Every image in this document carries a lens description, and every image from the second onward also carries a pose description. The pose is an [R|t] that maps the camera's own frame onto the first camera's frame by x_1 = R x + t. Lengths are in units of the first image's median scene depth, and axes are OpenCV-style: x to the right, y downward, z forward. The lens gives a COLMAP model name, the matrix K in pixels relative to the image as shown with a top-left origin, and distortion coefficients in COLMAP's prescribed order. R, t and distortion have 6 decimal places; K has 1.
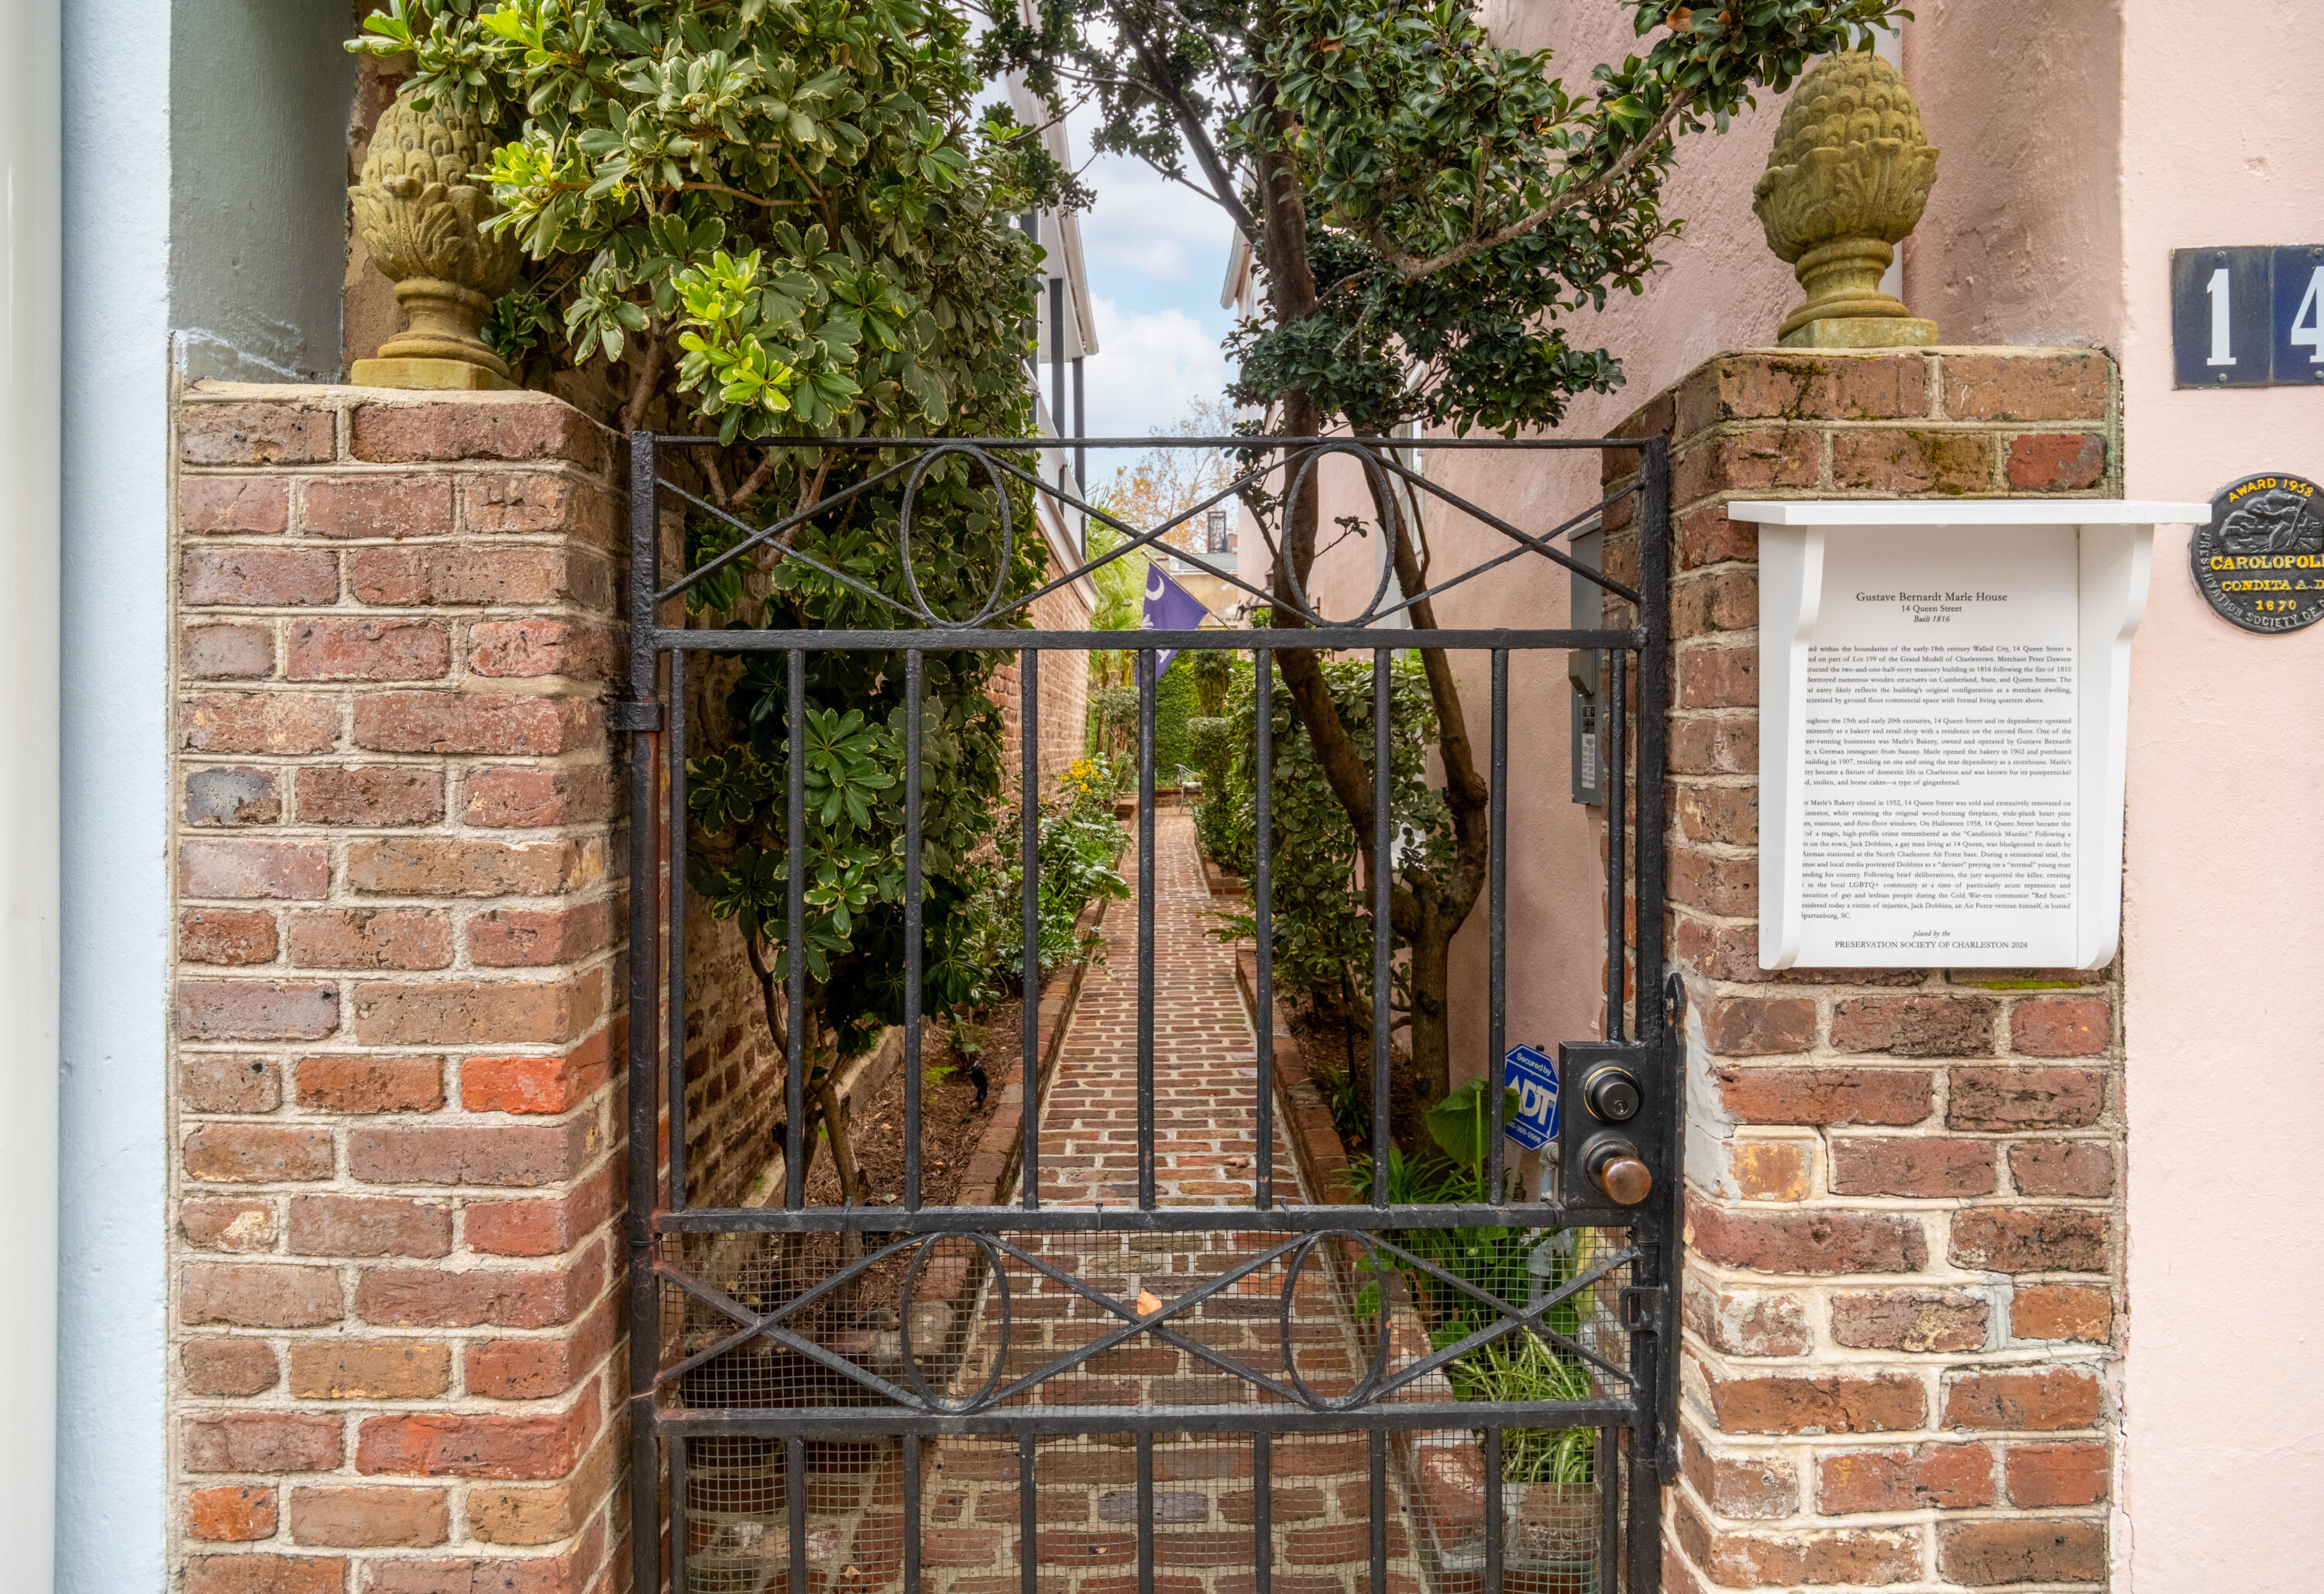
lens RADIAL K [[1242.4, 0, 1157.7], [0, 1242.4, 752.4], [0, 0, 1]] dist [-0.004086, -0.000784]
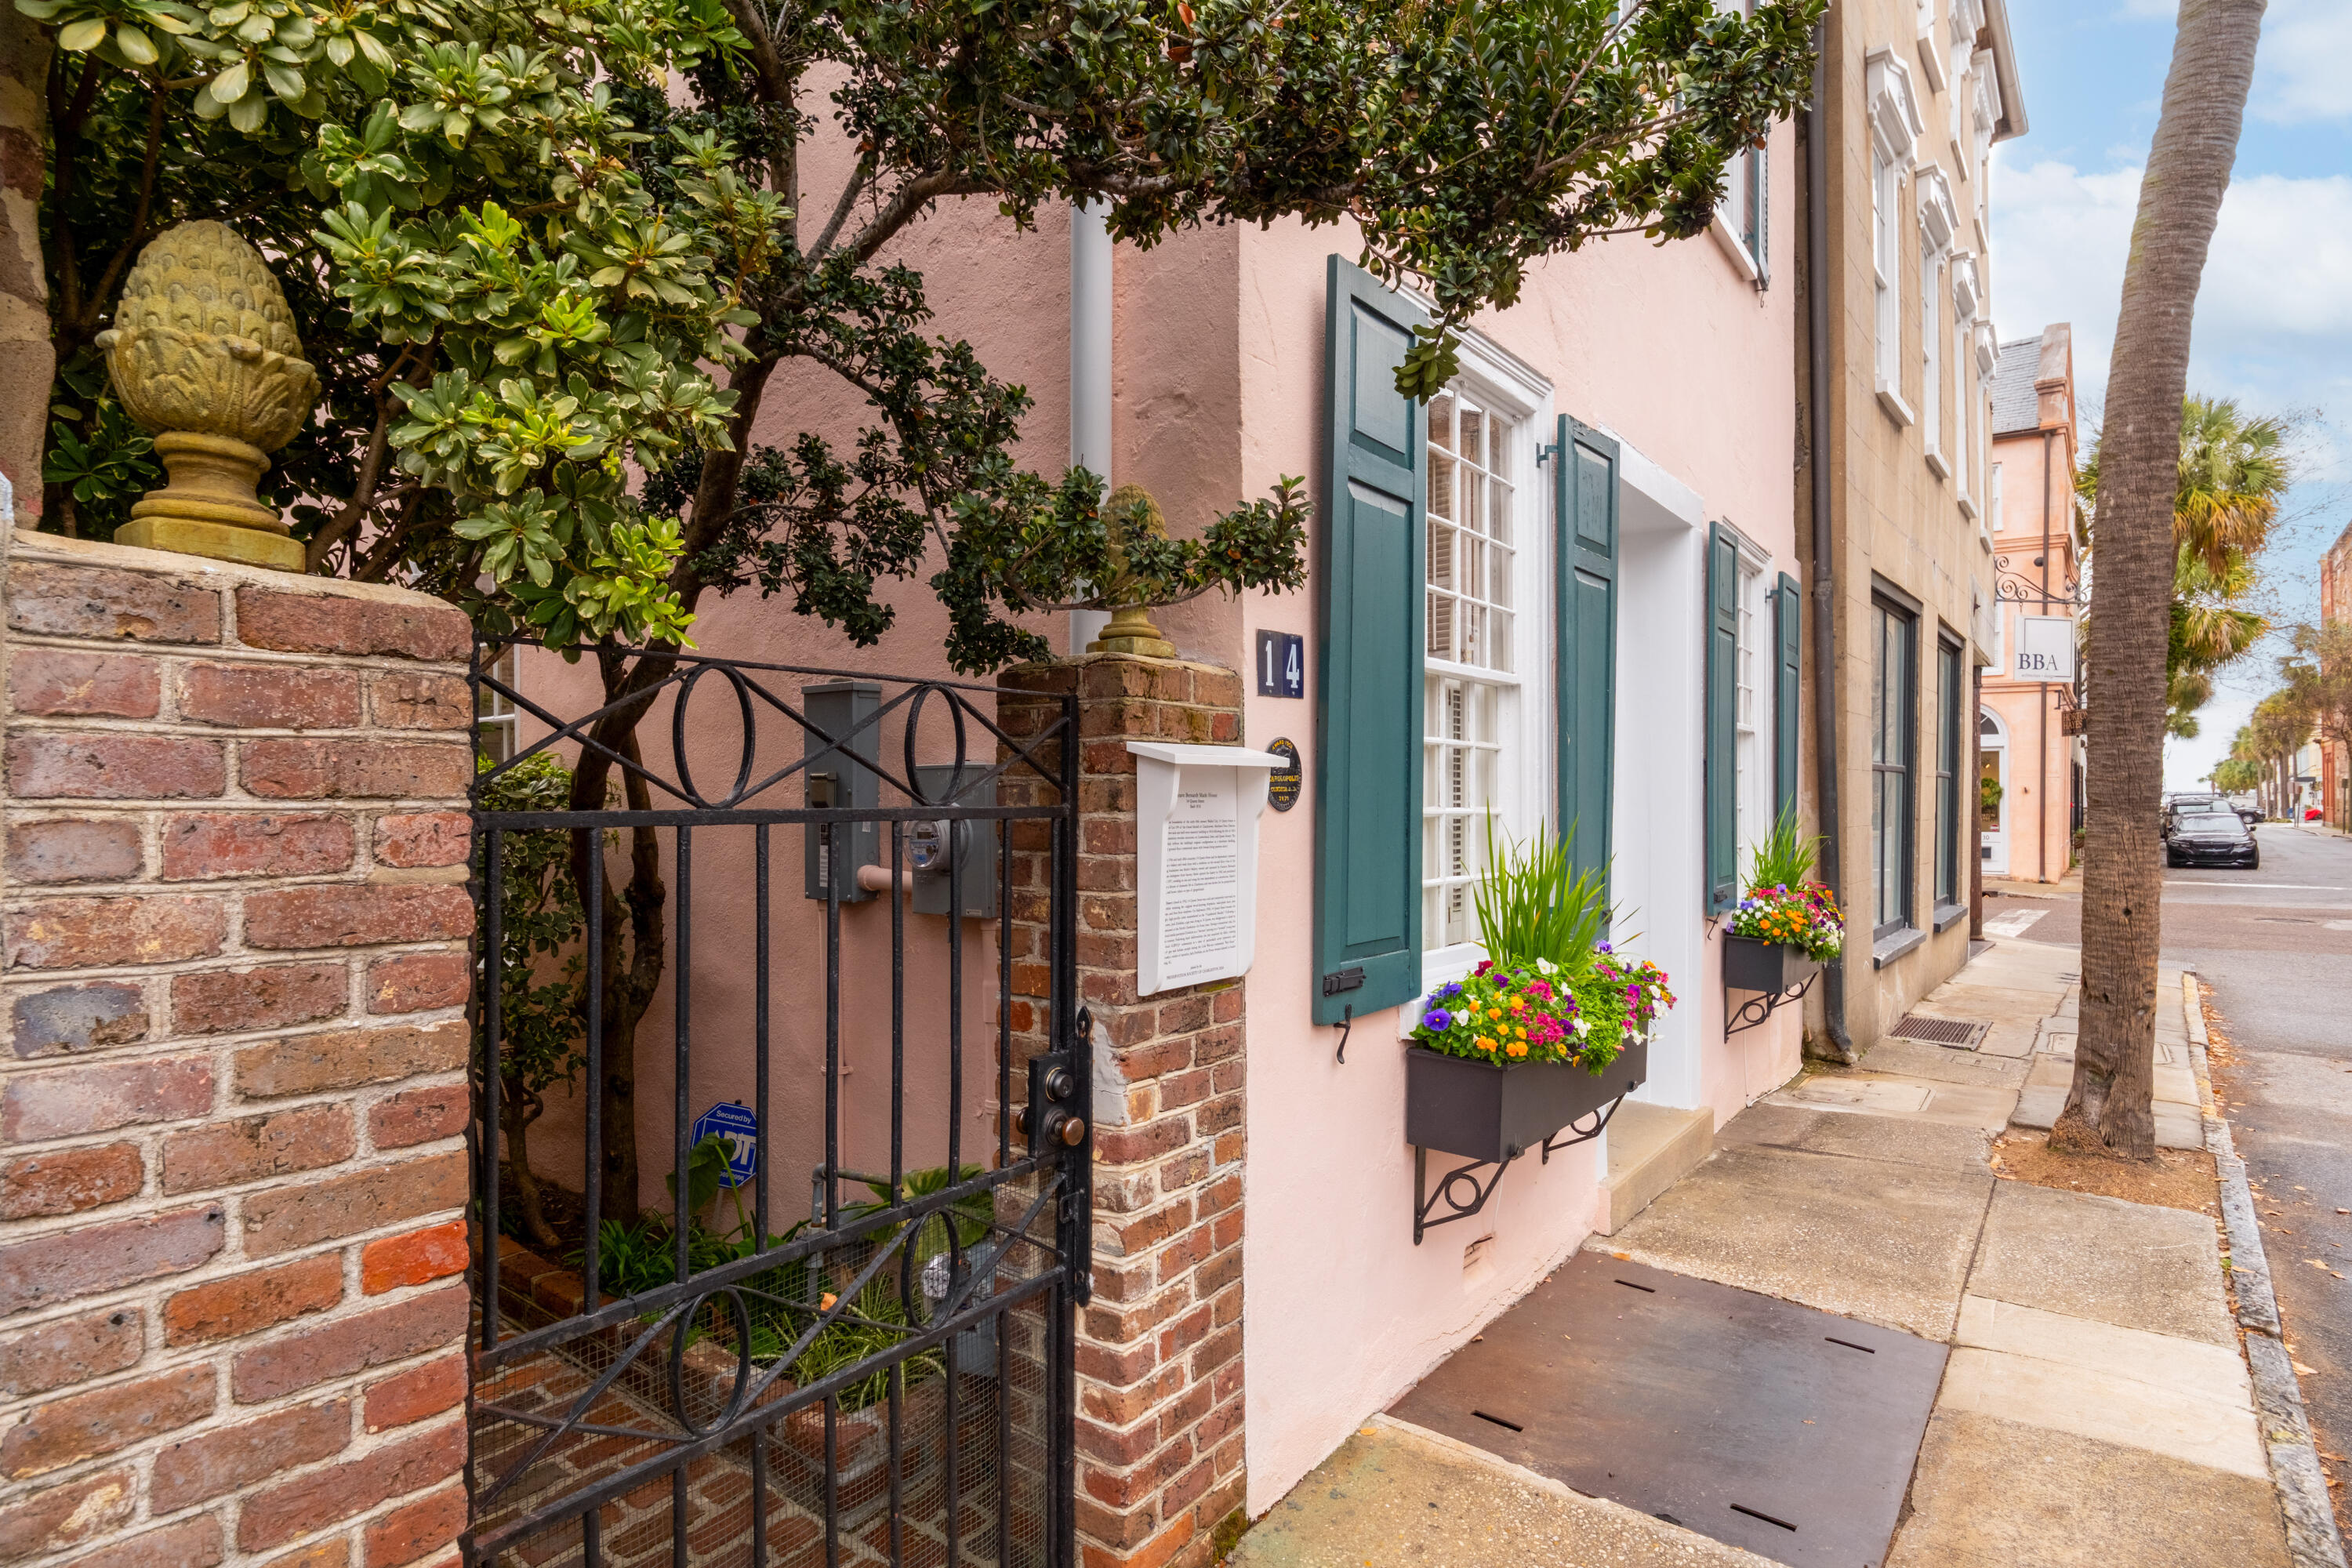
lens RADIAL K [[1290.0, 0, 1176.0], [0, 1290.0, 784.0], [0, 0, 1]] dist [-0.006241, -0.001299]
pose [[0.578330, 0.008727, 0.815756, -1.039847], [0.003632, 0.999905, -0.013273, -0.113960], [-0.815795, 0.010639, 0.578243, -0.152364]]
